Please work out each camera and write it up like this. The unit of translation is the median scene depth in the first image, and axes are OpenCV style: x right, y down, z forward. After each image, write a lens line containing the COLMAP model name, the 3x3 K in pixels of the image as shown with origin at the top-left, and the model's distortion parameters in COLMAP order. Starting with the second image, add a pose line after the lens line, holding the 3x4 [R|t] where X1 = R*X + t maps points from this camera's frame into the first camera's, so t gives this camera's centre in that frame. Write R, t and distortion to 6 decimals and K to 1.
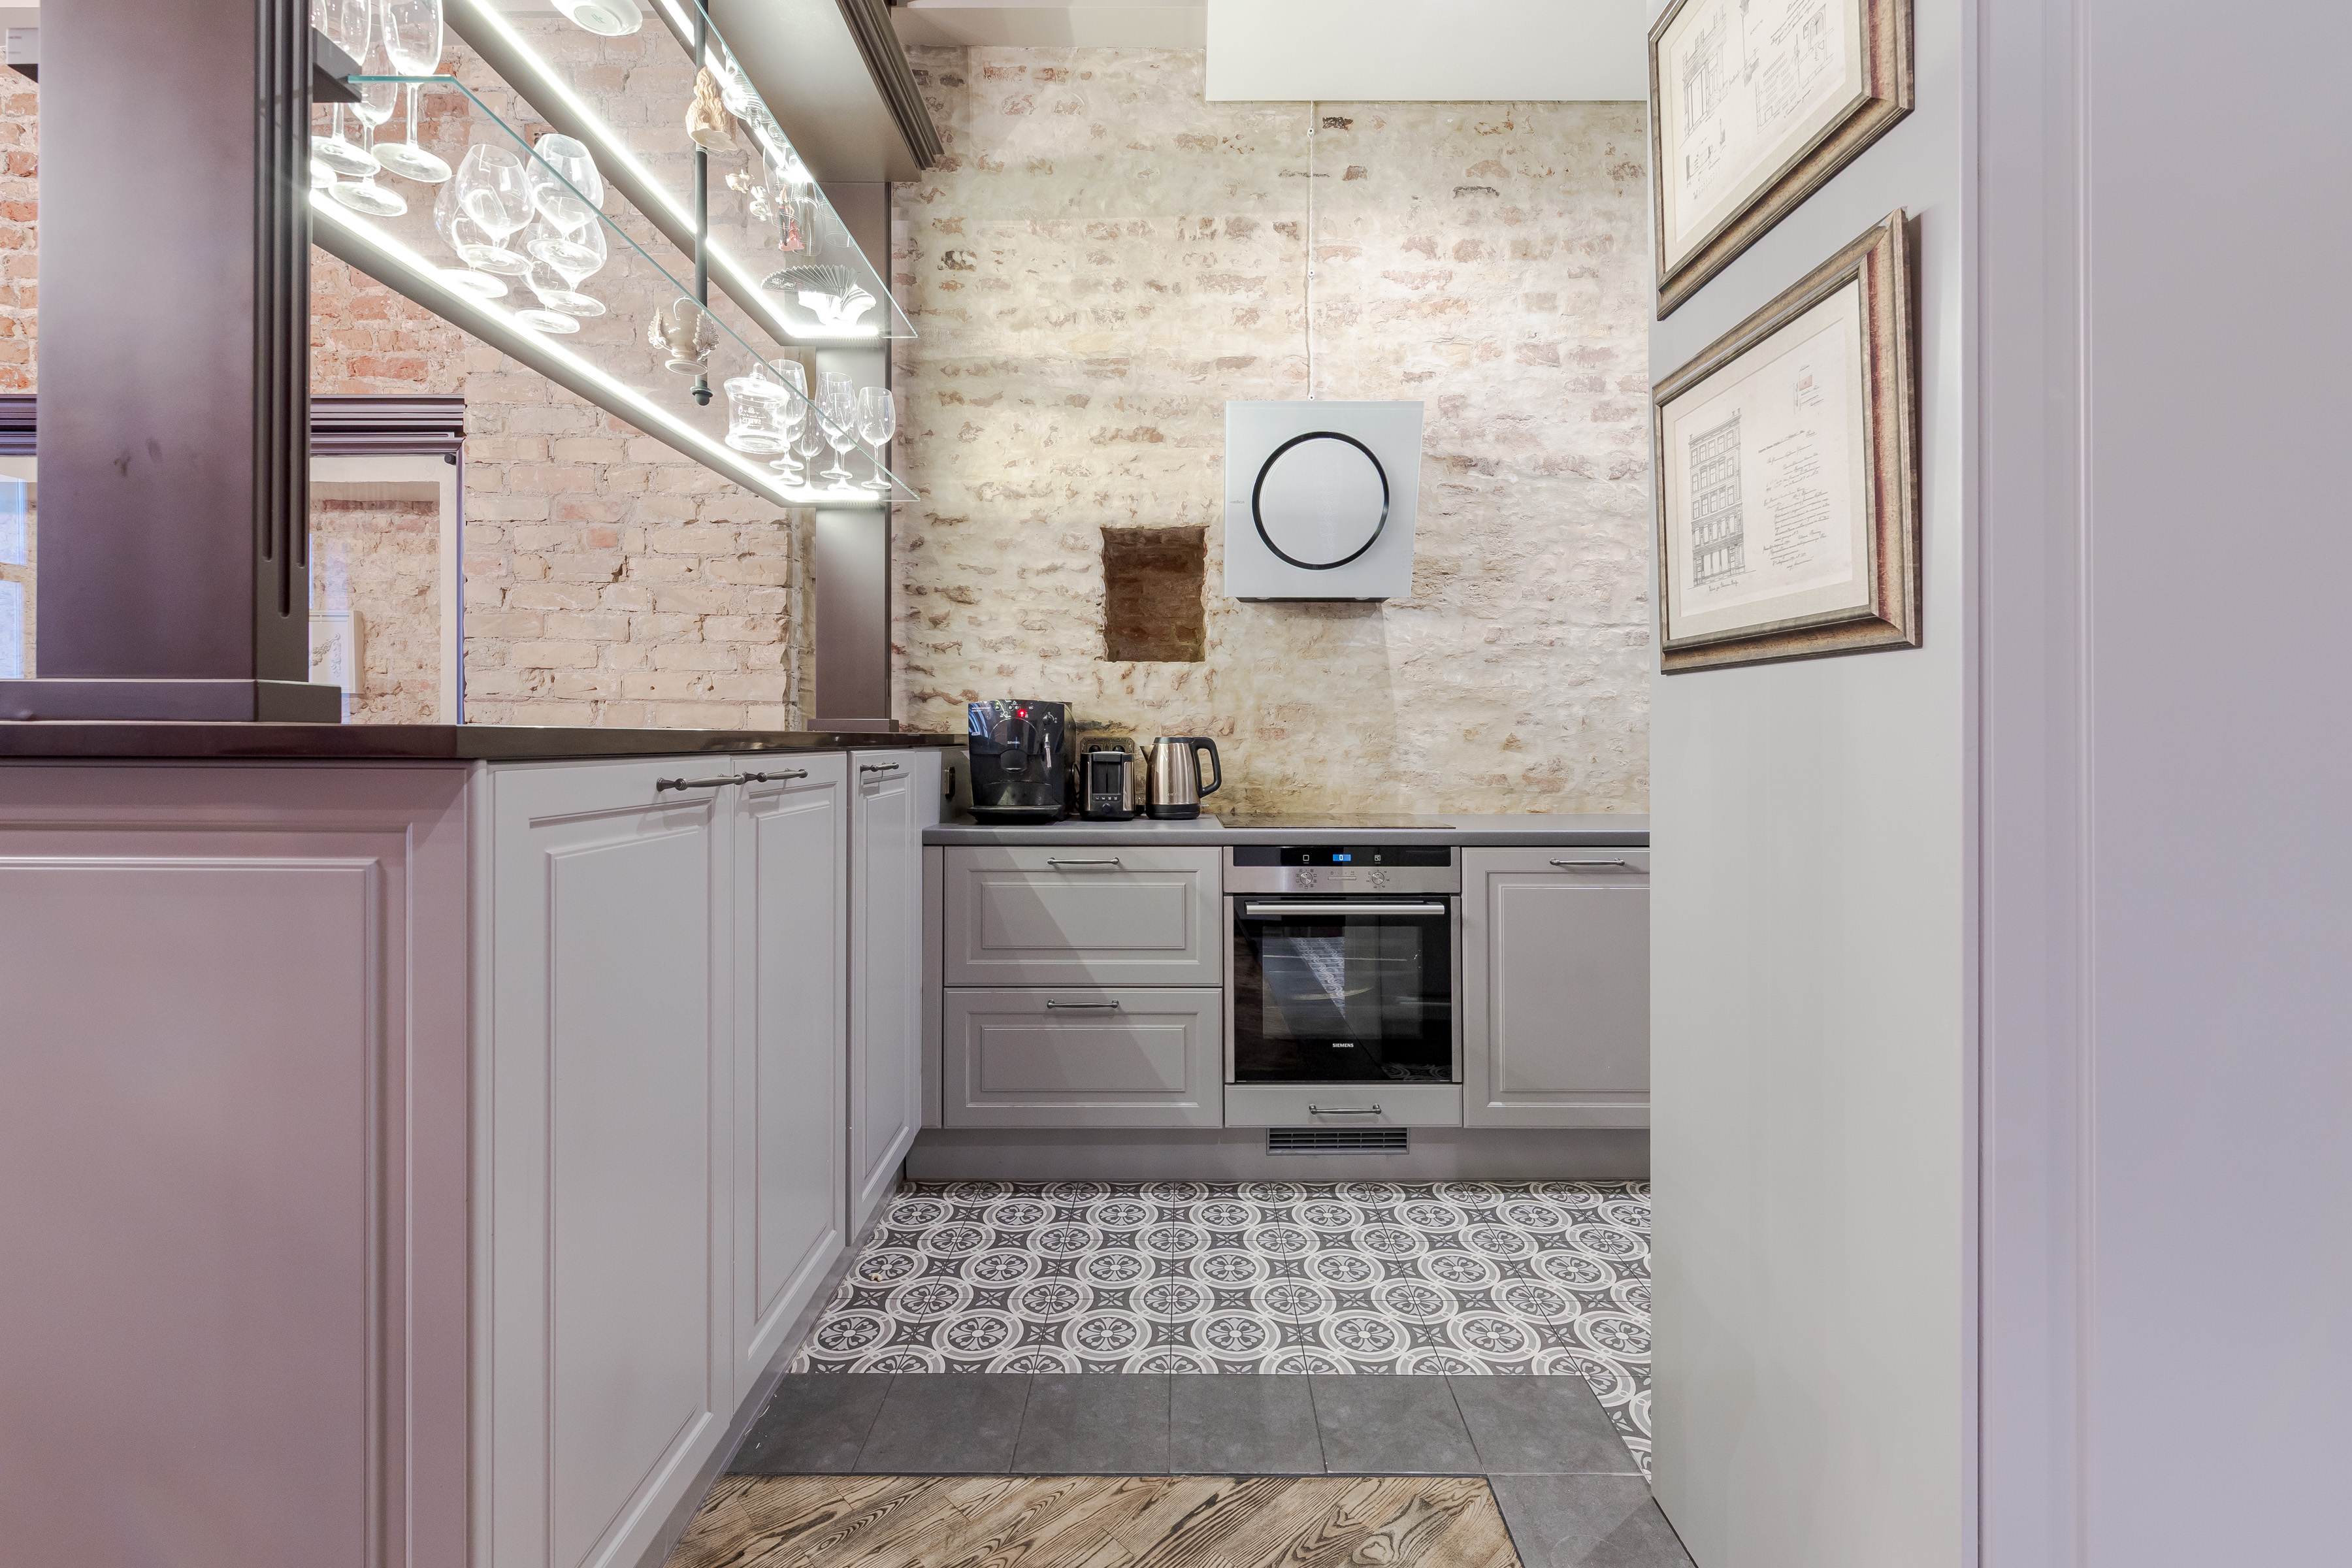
lens RADIAL K [[1025.4, 0, 1193.7], [0, 1025.4, 733.2], [0, 0, 1]] dist [0.003565, -0.000646]
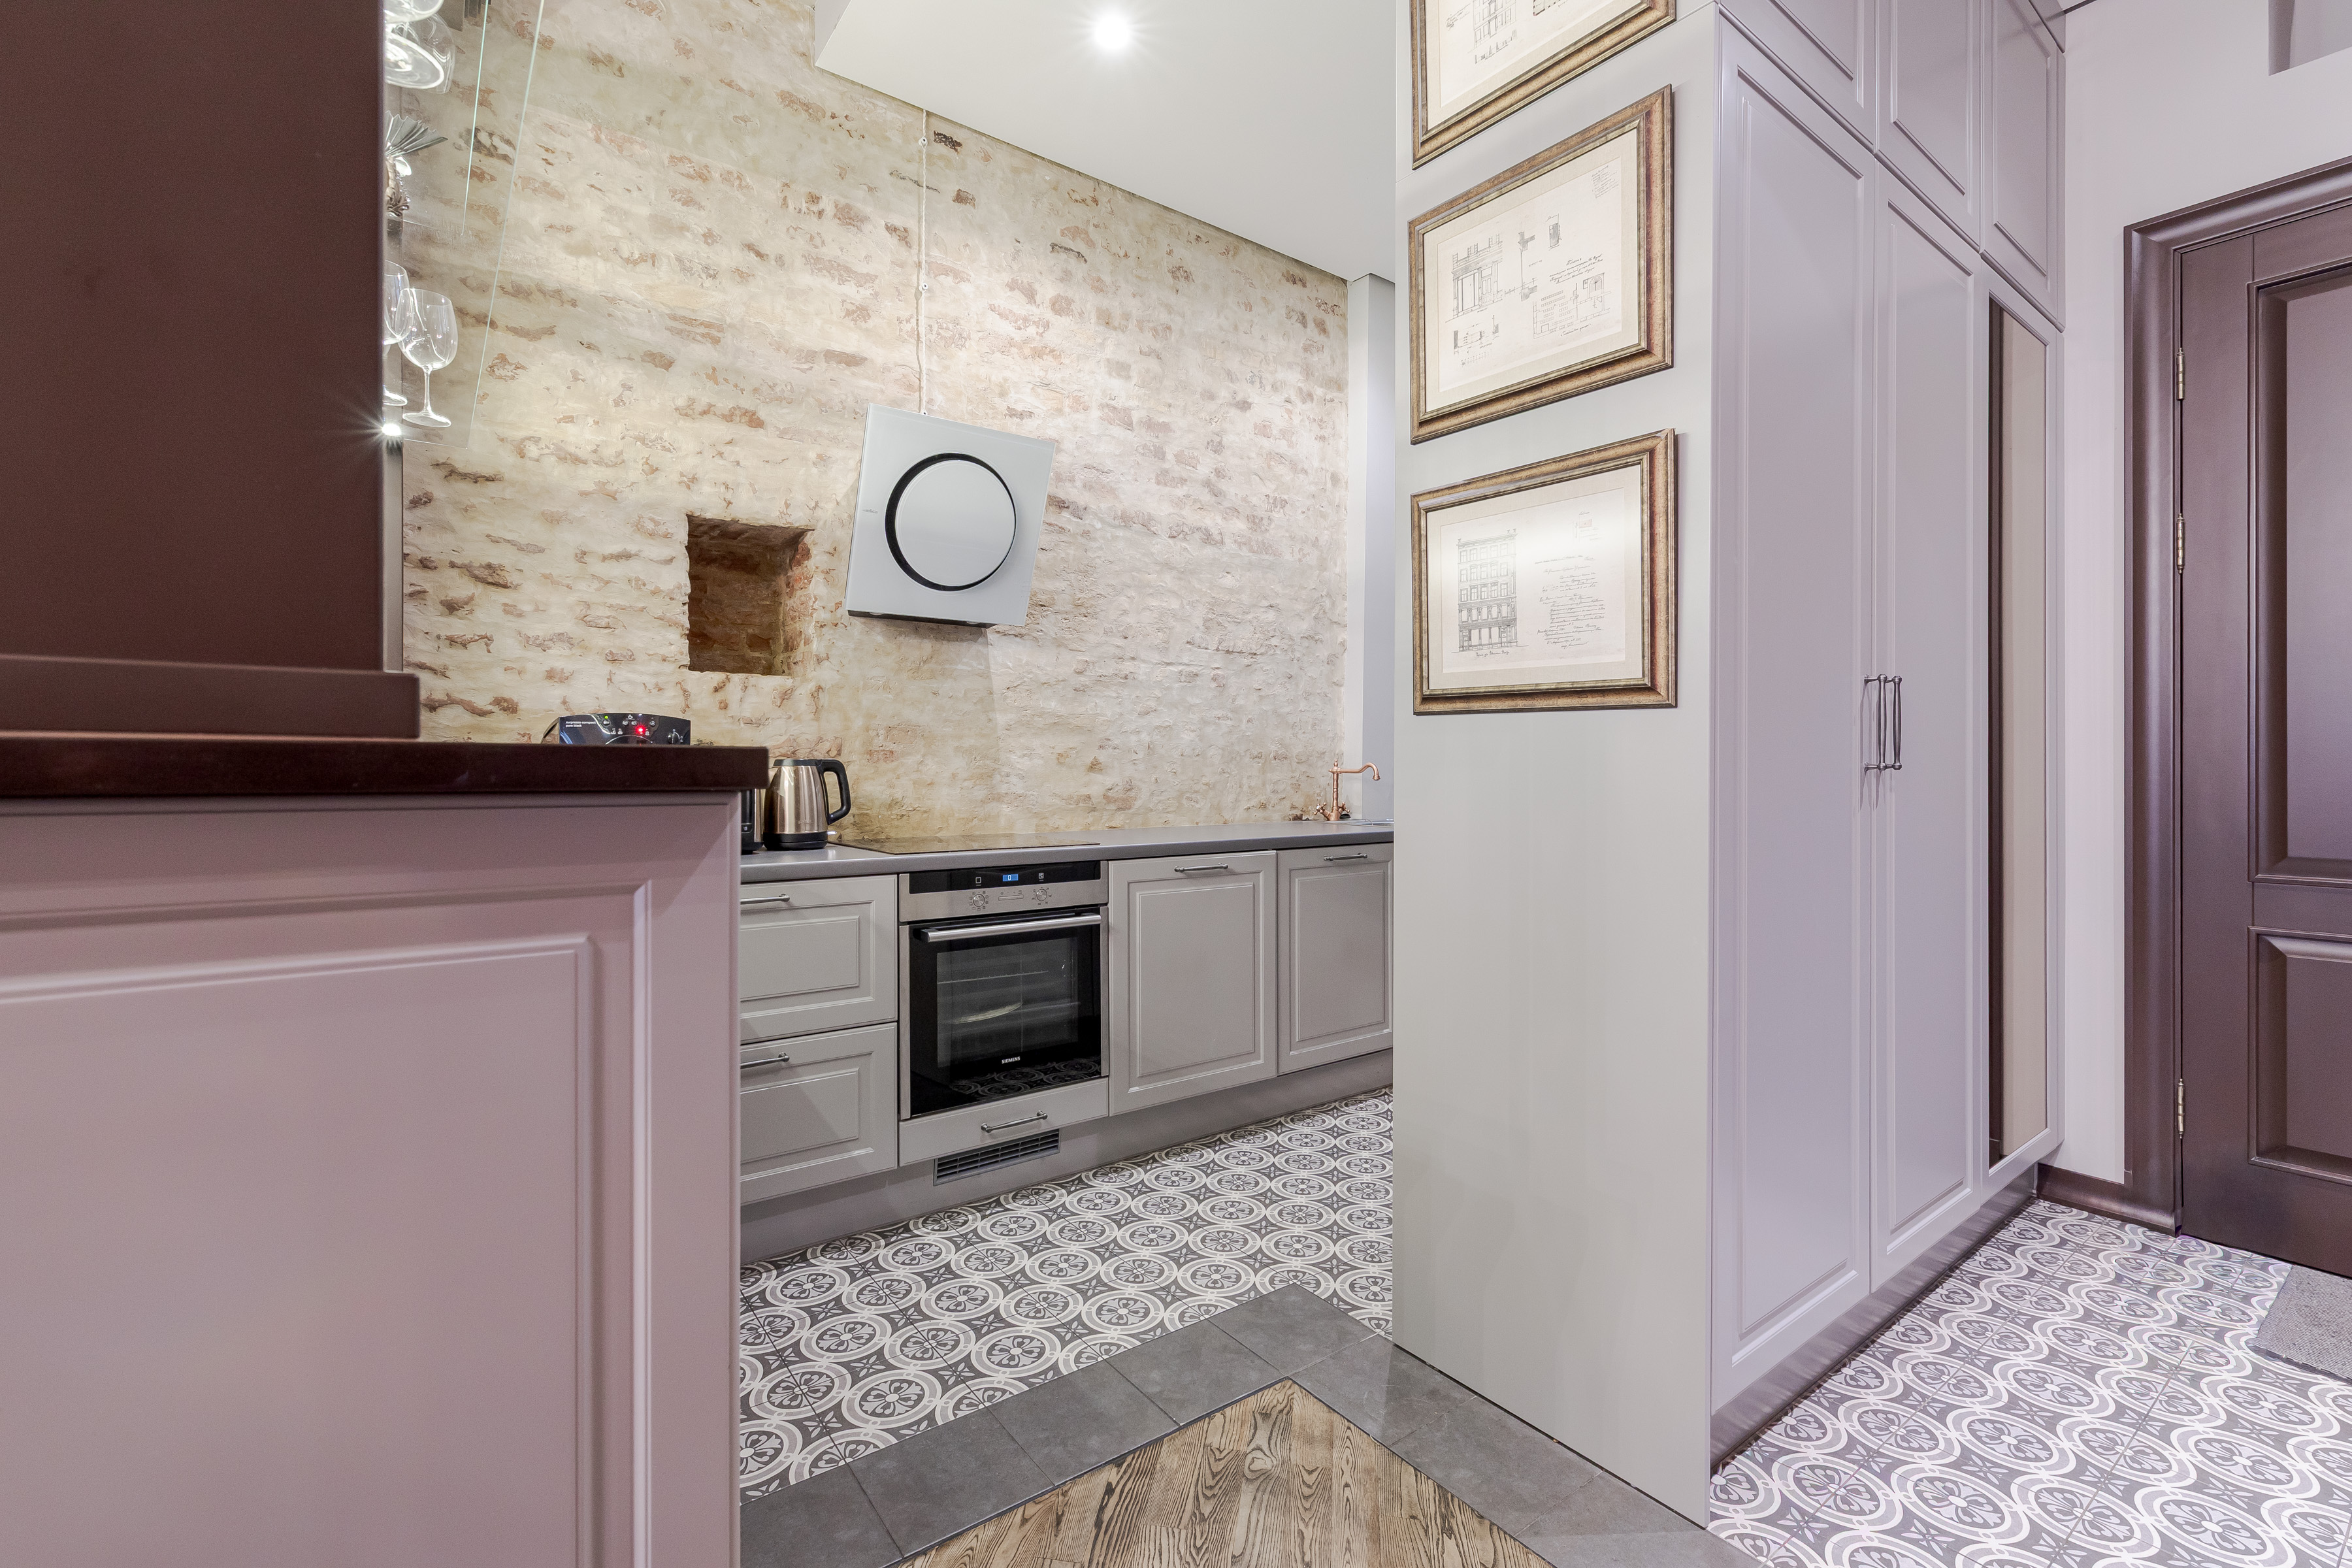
lens RADIAL K [[1025.4, 0, 1200.1], [0, 1025.4, 761.3], [0, 0, 1]] dist [0.003565, -0.000646]
pose [[0.799401, 0.002336, 0.600793, -0.263157], [-0.006448, 0.999968, 0.004691, -0.000884], [-0.600763, -0.007624, 0.799391, 0.054587]]
